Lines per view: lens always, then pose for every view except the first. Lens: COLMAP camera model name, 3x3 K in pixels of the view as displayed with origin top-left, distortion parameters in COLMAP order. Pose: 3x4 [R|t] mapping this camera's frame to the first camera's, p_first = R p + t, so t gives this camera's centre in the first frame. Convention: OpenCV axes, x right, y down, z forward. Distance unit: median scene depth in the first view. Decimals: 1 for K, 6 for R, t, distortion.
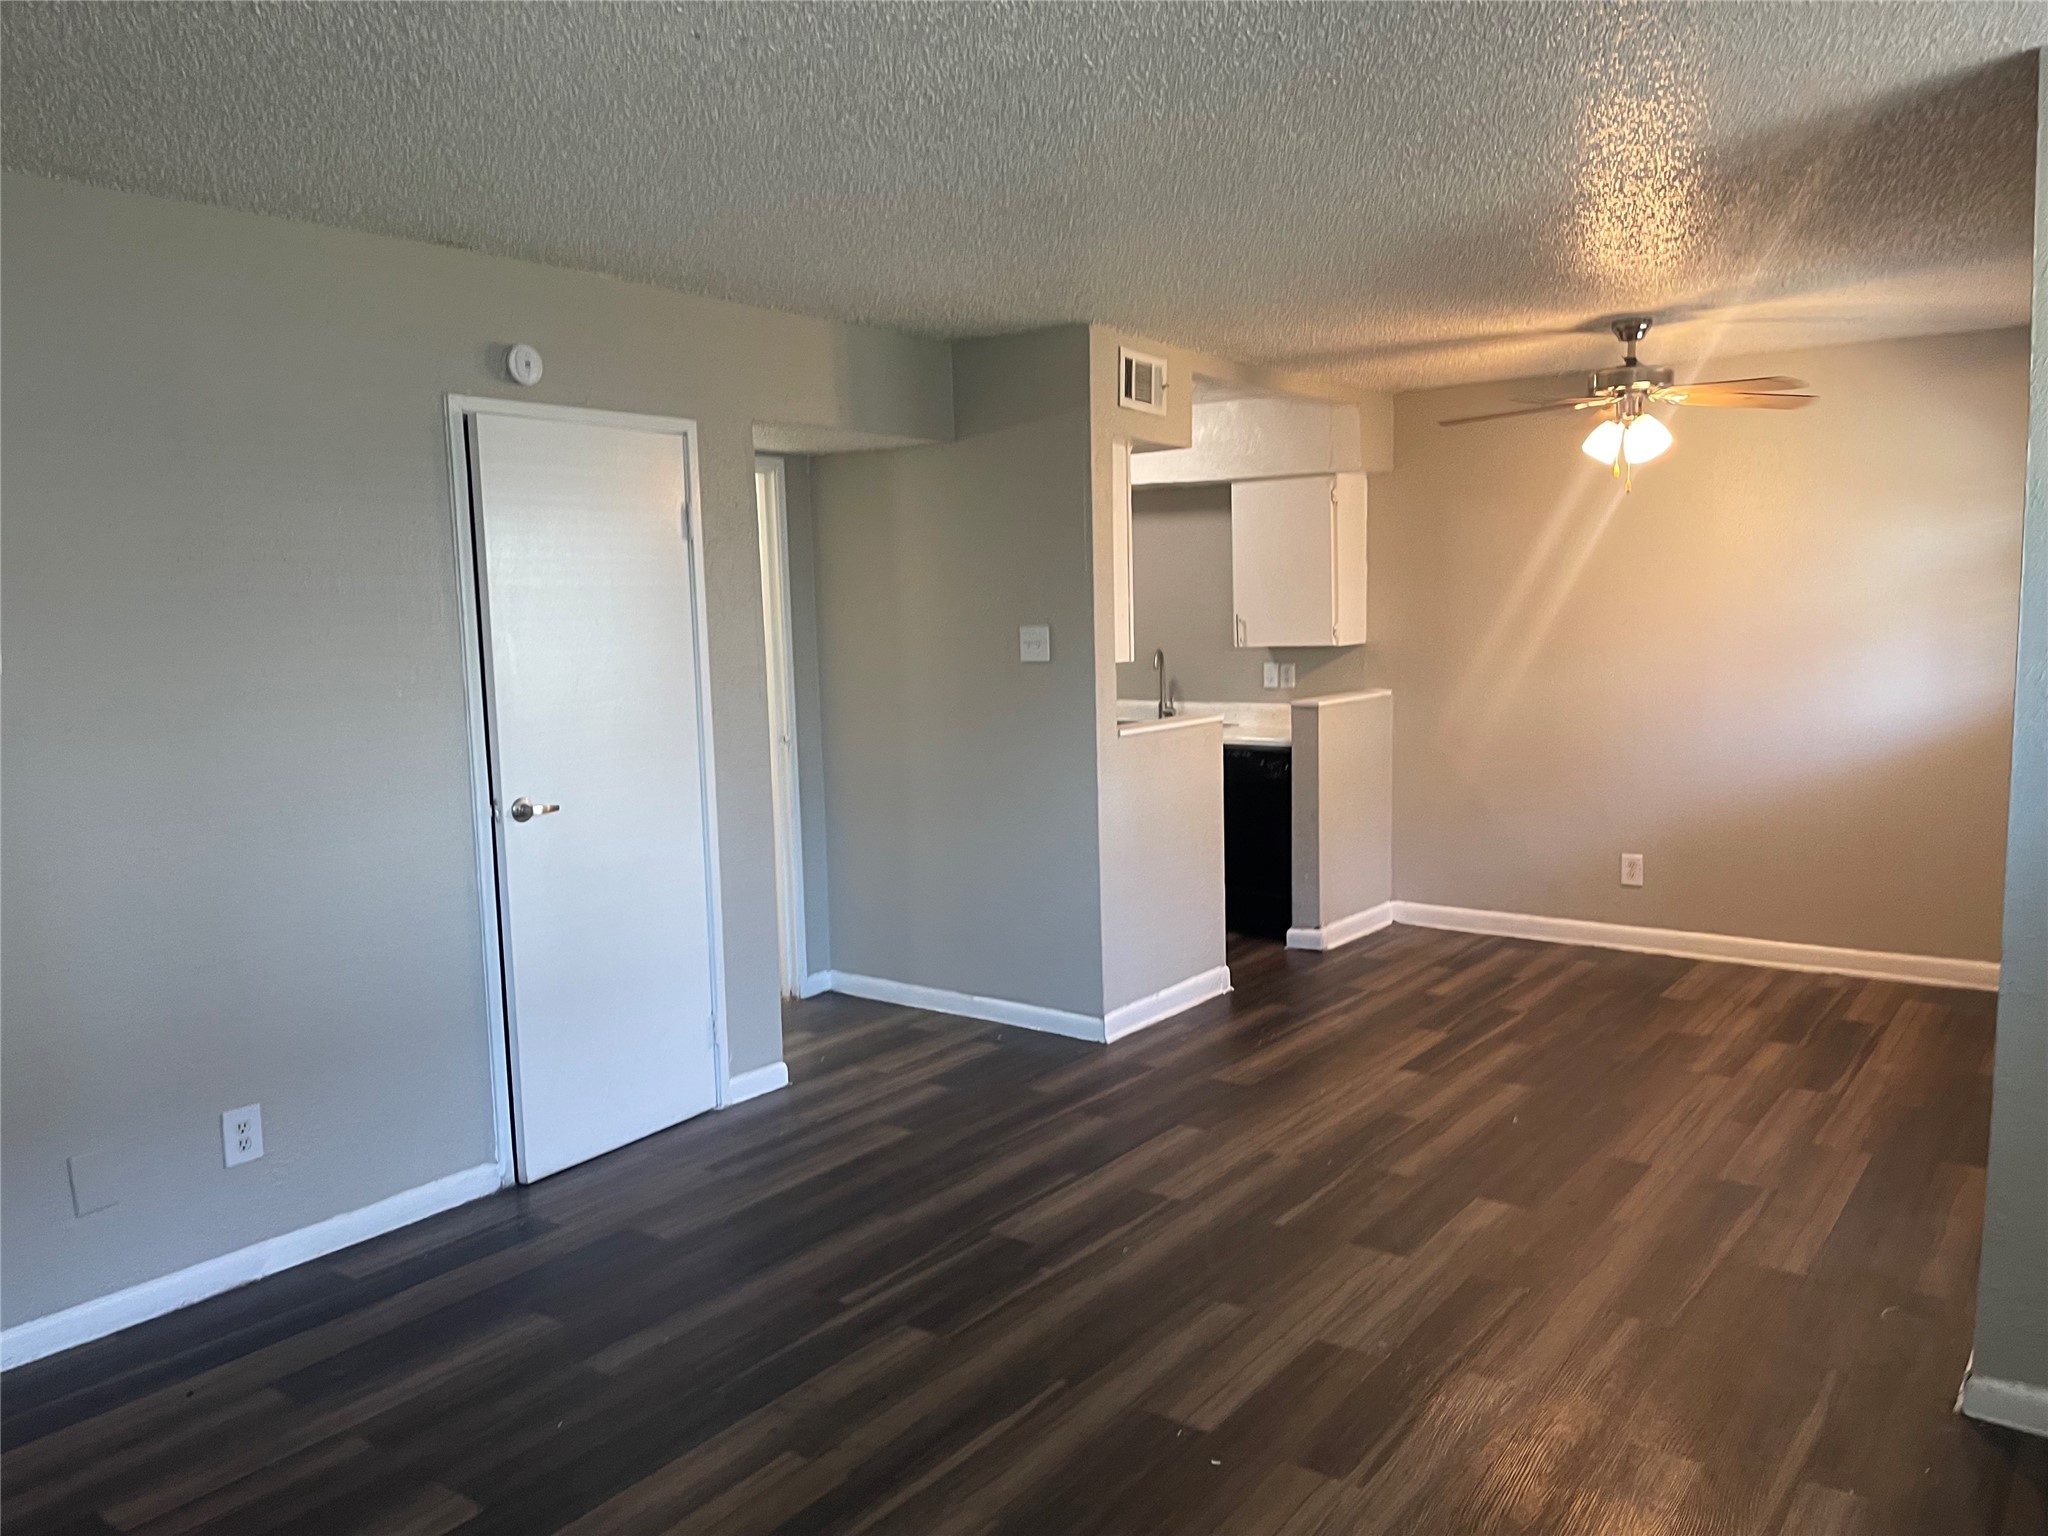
lens RADIAL K [[1562.4, 0, 1024.0], [0, 1562.4, 768.0], [0, 0, 1]] dist [-0.002260, -0.011969]
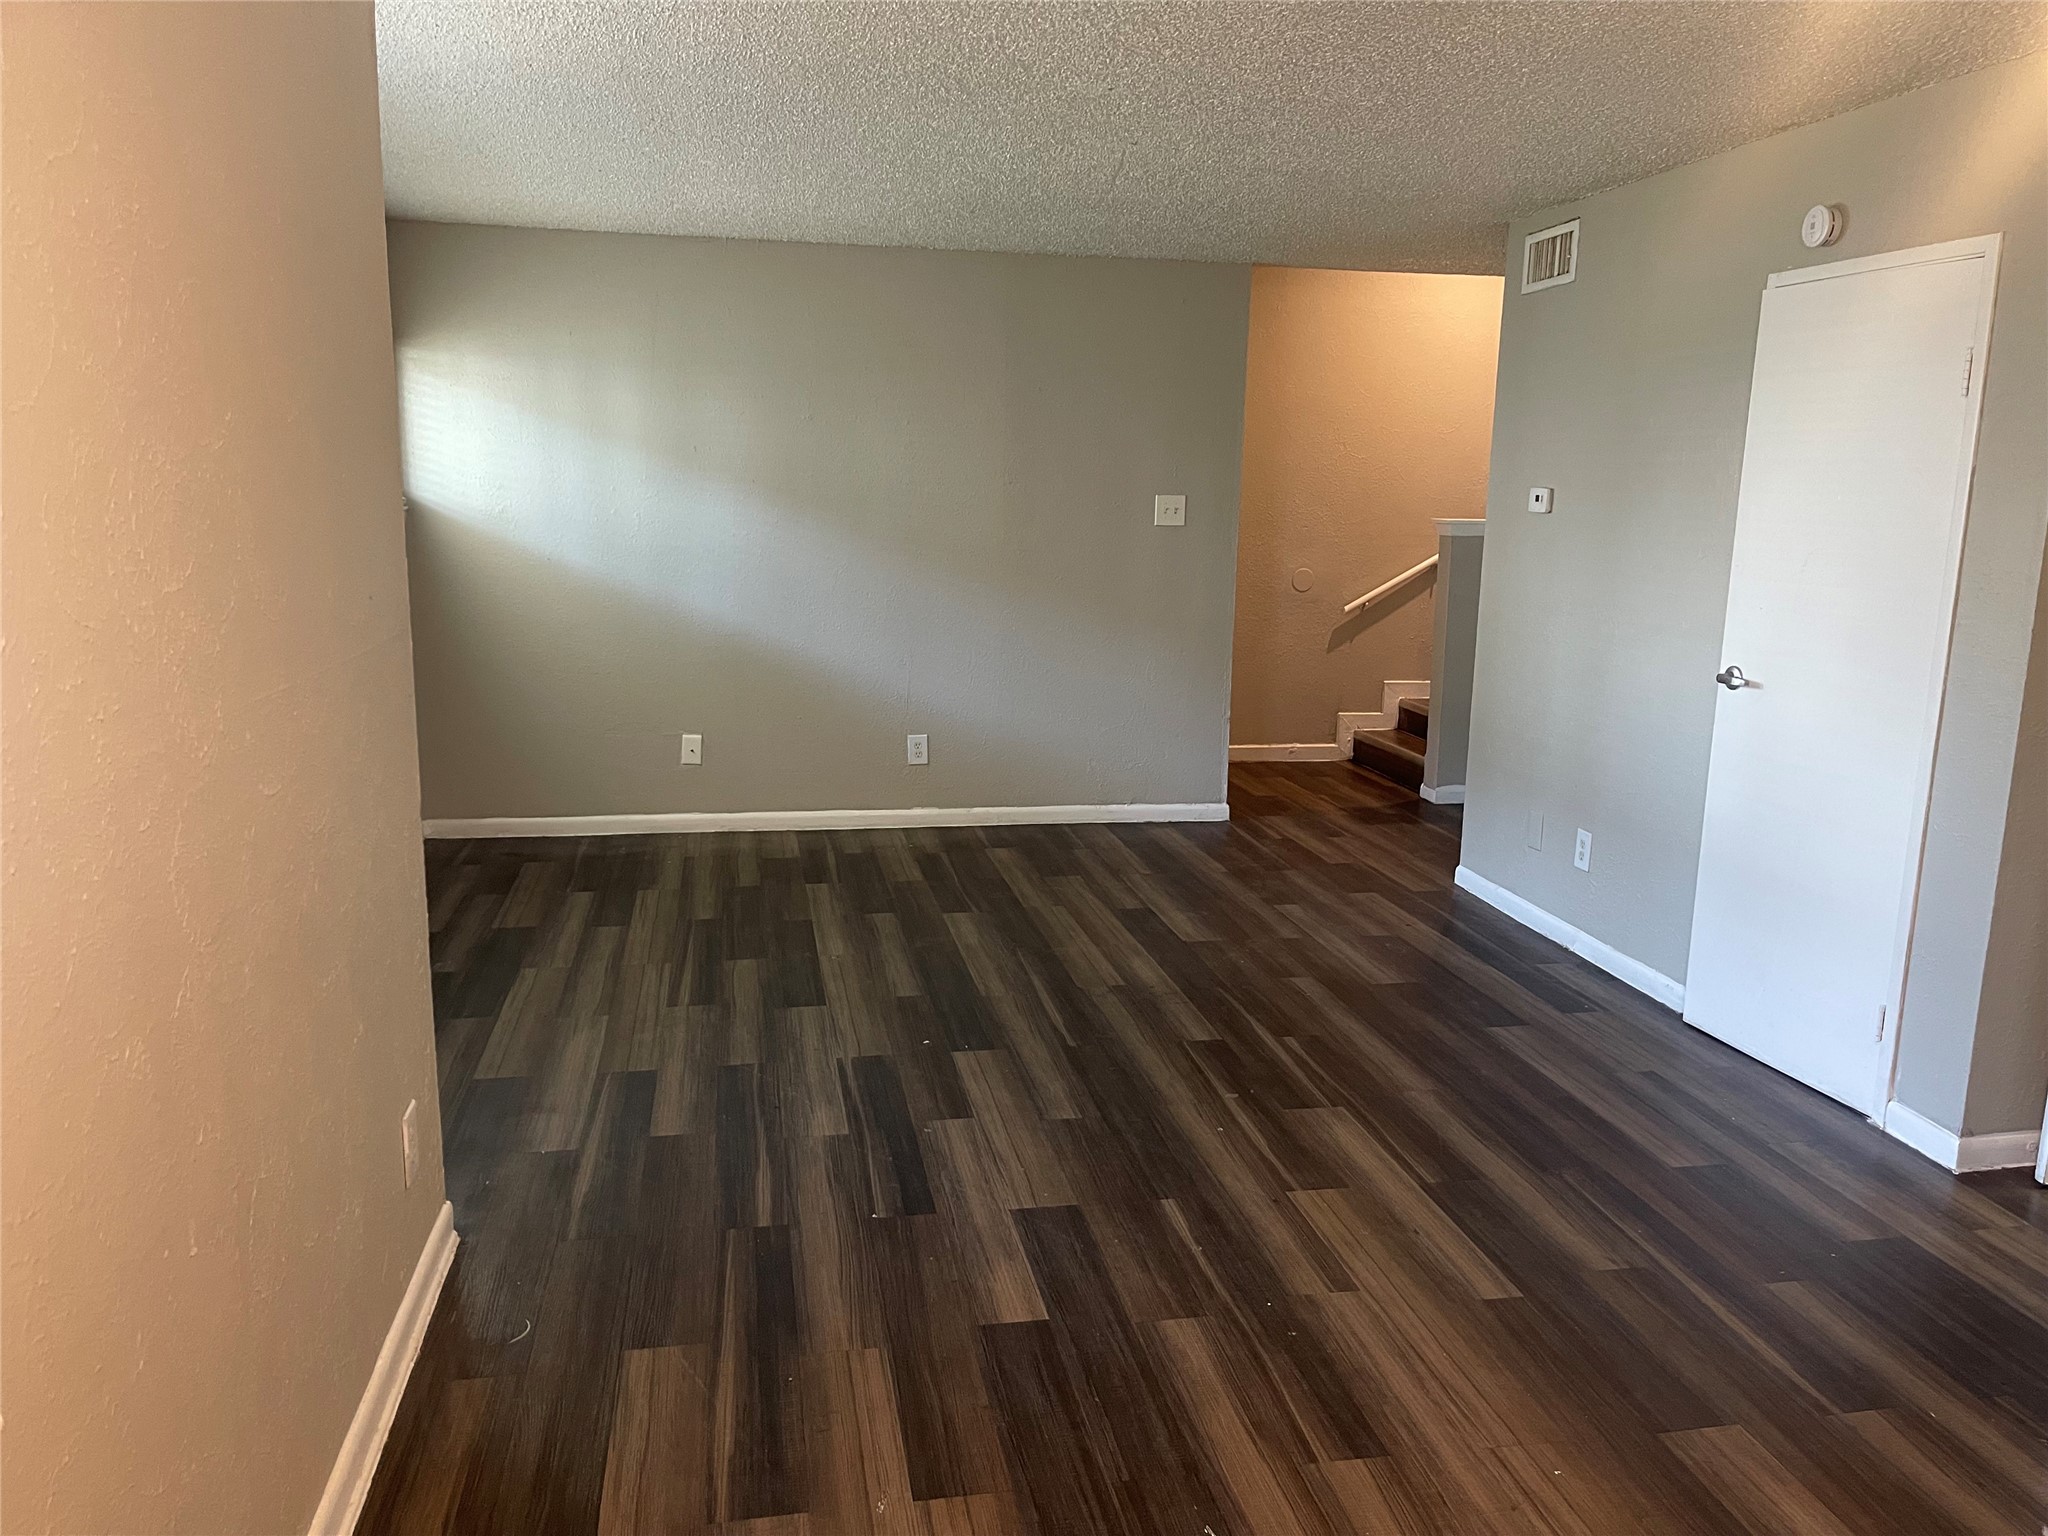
lens RADIAL K [[1562.4, 0, 1024.0], [0, 1562.4, 768.0], [0, 0, 1]] dist [-0.002260, -0.011969]
pose [[-0.683910, 0.144148, -0.715184, 0.831934], [-0.083283, 0.958453, 0.272821, -0.176848], [0.724797, 0.246147, -0.643491, 1.489043]]
